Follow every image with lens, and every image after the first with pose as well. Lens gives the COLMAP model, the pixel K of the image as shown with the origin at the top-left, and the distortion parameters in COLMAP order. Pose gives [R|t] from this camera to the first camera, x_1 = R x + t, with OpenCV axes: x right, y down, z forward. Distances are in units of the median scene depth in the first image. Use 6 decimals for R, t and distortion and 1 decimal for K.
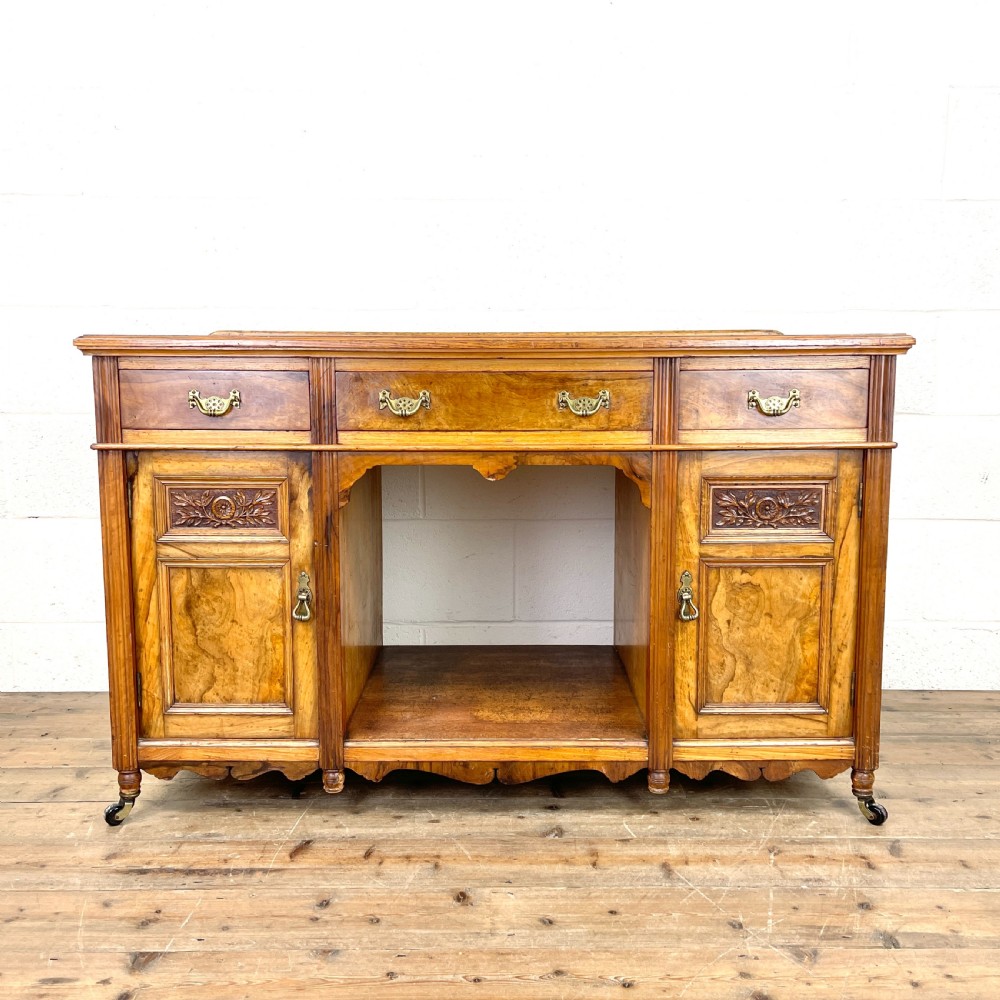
lens RADIAL K [[1000.5, 0, 501.1], [0, 1000.5, 502.7], [0, 0, 1]] dist [0.024987, 0.000000]
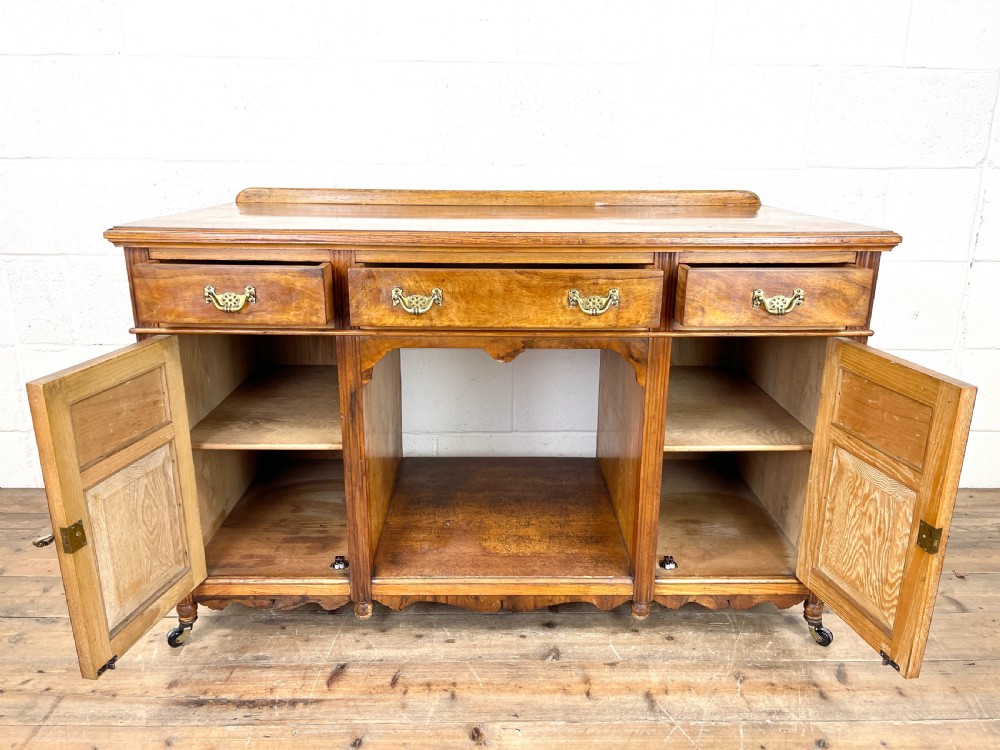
lens RADIAL K [[750.4, 0, 500.9], [0, 750.4, 377.3], [0, 0, 1]] dist [0.072197, -0.096542]
pose [[0.999840, 0.003604, 0.017498, -0.023907], [-0.006505, 0.985646, 0.168698, -0.142710], [-0.016638, -0.168785, 0.985513, 0.180170]]
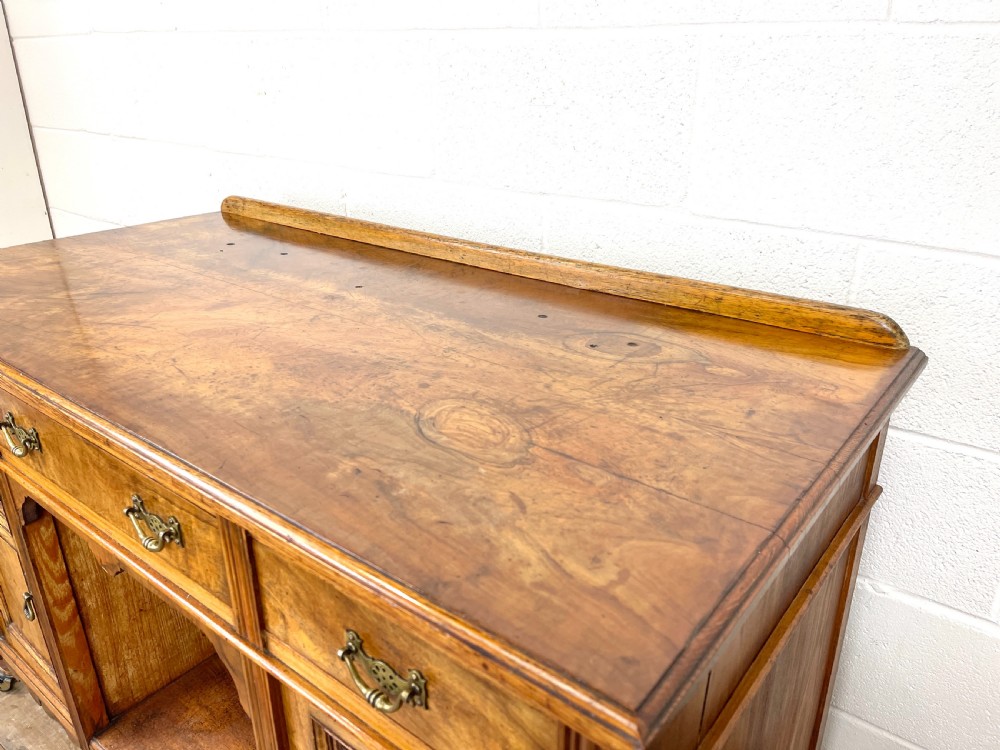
lens RADIAL K [[750.4, 0, 495.4], [0, 750.4, 372.1], [0, 0, 1]] dist [0.072197, -0.096542]
pose [[0.787785, 0.241469, -0.566646, 0.456889], [-0.075978, 0.951023, 0.299637, -0.324468], [0.611247, -0.192997, 0.767548, 0.773195]]
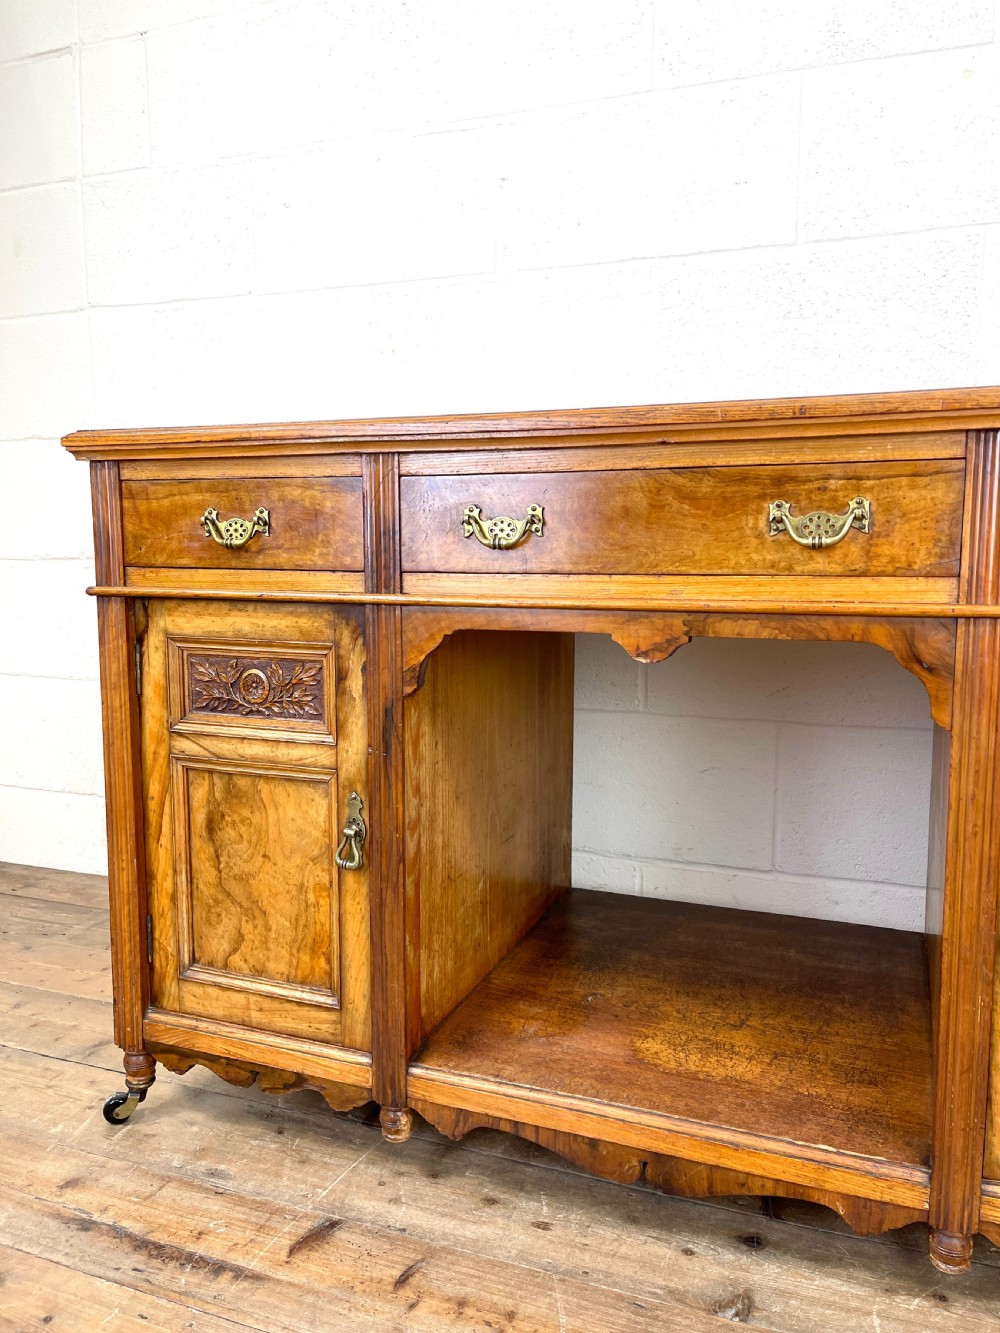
lens RADIAL K [[1000.3, 0, 508.7], [0, 1000.3, 666.0], [0, 0, 1]] dist [0.072197, -0.096542]
pose [[0.934704, 0.043415, -0.352764, 0.117692], [-0.047514, 0.998866, -0.002965, -0.014397], [0.352236, 0.019532, 0.935707, 0.431081]]
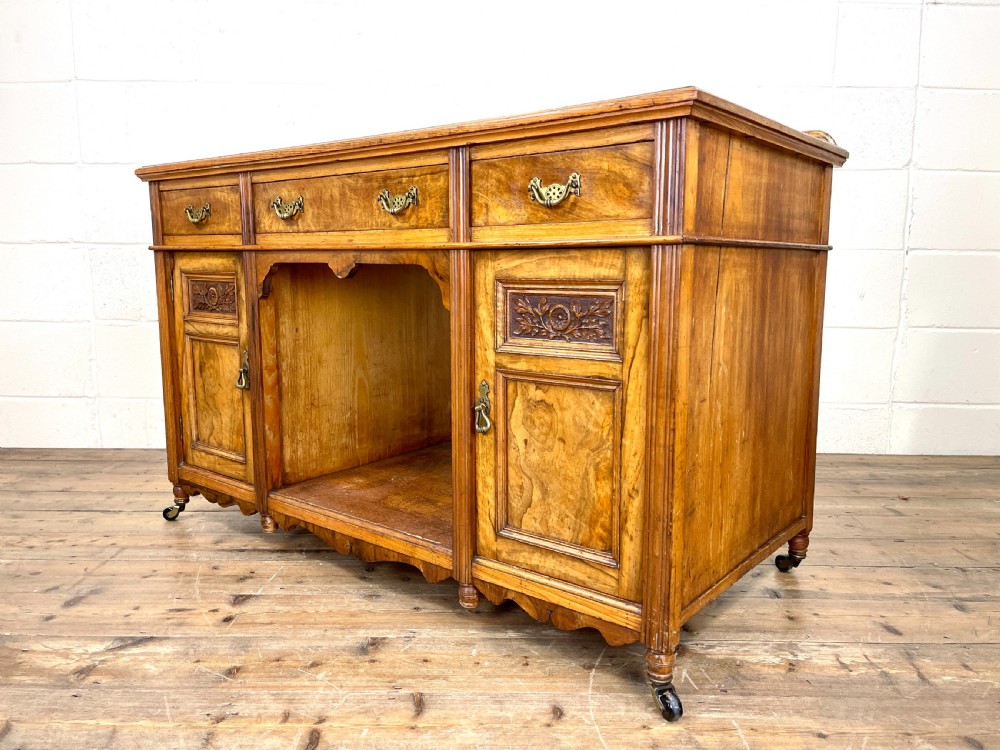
lens RADIAL K [[750.4, 0, 503.4], [0, 750.4, 378.0], [0, 0, 1]] dist [0.072197, -0.096542]
pose [[0.788400, 0.097912, -0.607321, 0.625641], [-0.082499, 0.995163, 0.053343, 0.027157], [0.609606, 0.008047, 0.792664, 0.451721]]
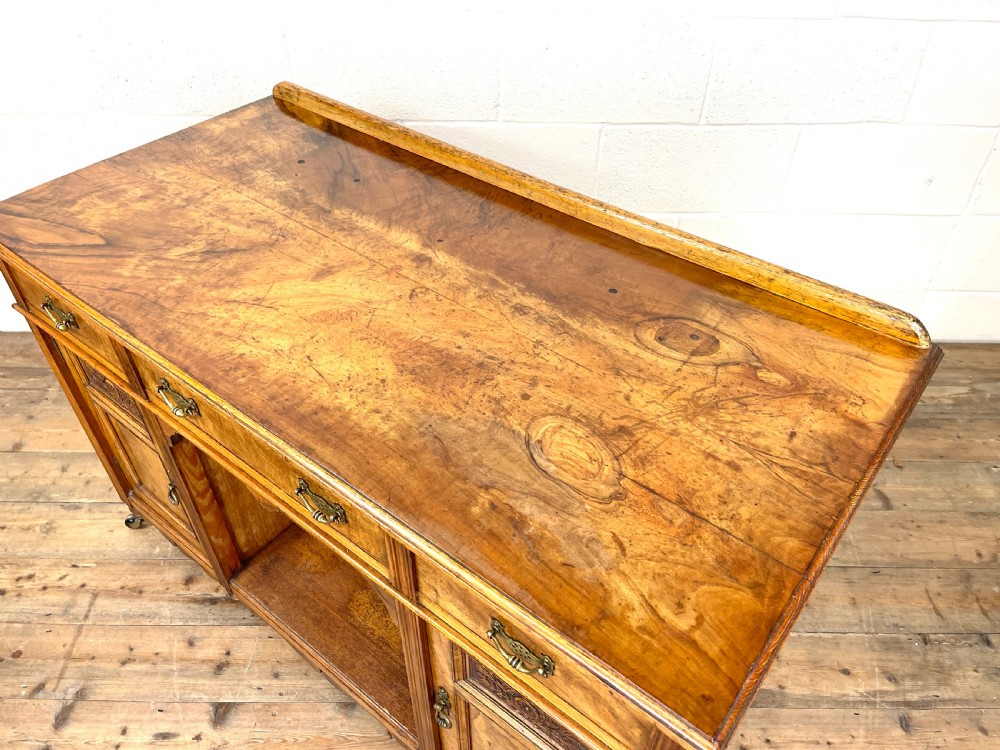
lens RADIAL K [[750.4, 0, 501.1], [0, 750.4, 379.5], [0, 0, 1]] dist [0.072197, -0.096542]
pose [[0.789667, 0.424004, -0.443449, 0.393450], [-0.087306, 0.793078, 0.602831, -0.517944], [0.607292, -0.437320, 0.663285, 0.721965]]
